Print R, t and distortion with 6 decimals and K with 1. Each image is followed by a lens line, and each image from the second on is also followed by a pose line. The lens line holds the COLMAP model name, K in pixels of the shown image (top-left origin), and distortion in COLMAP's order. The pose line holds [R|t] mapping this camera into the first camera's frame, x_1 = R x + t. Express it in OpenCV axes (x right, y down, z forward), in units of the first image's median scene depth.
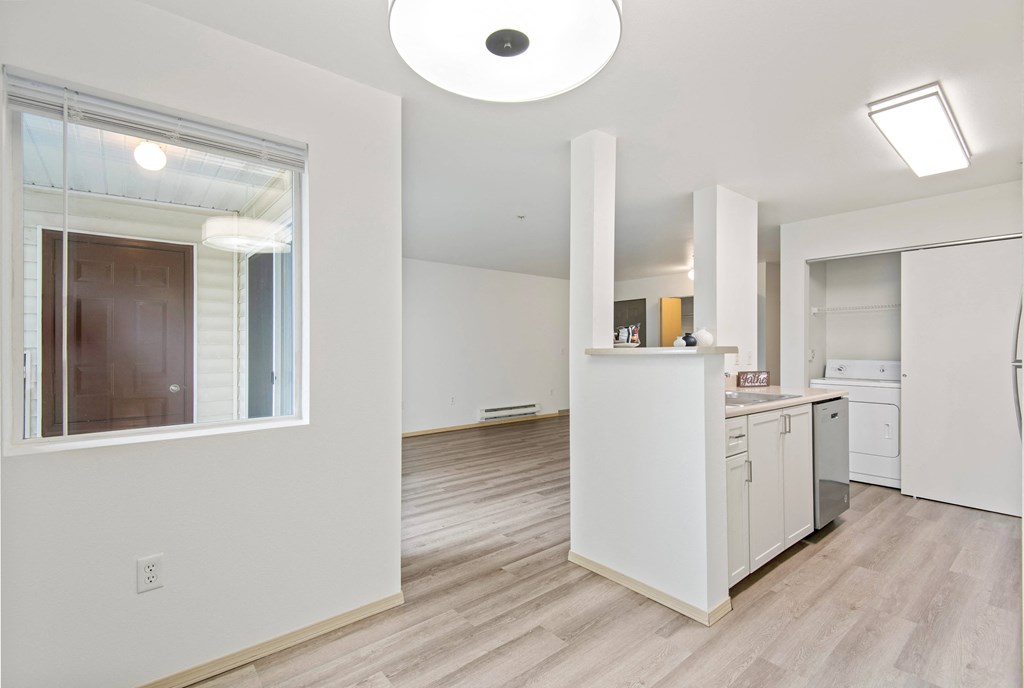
lens RADIAL K [[456.1, 0, 512.0], [0, 456.1, 344.0], [0, 0, 1]] dist [-0.000925, -0.006959]
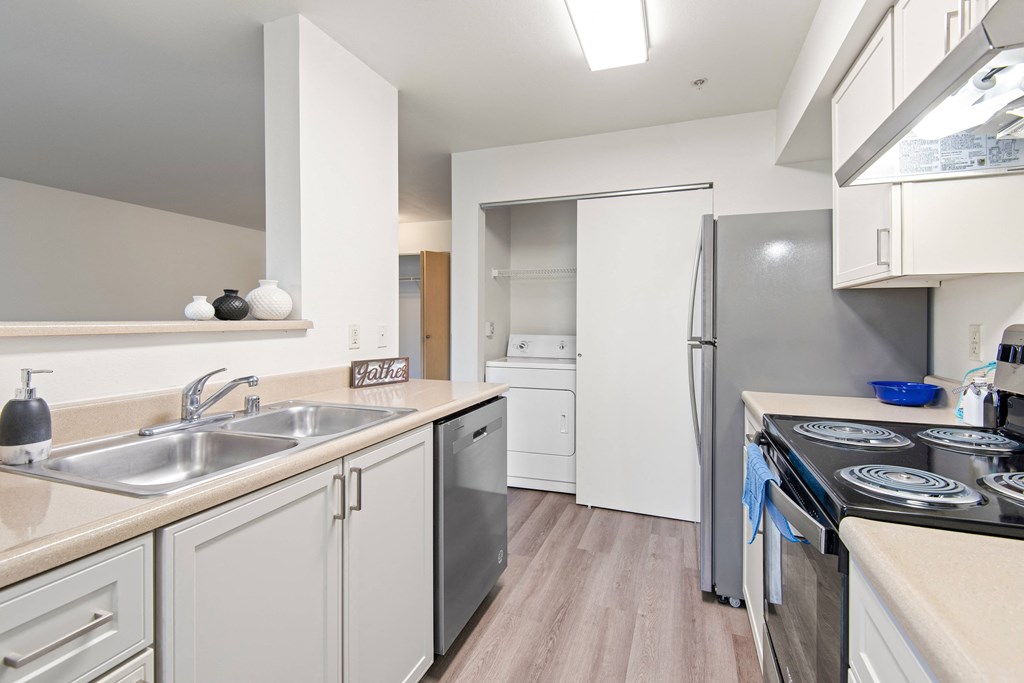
lens RADIAL K [[461.5, 0, 511.4], [0, 461.5, 316.6], [0, 0, 1]] dist [0.001625, -0.017532]
pose [[0.859596, 0.004544, 0.510954, 0.369543], [-0.005584, 0.999984, 0.000501, 0.002188], [-0.510944, -0.003284, 0.859608, 0.388988]]
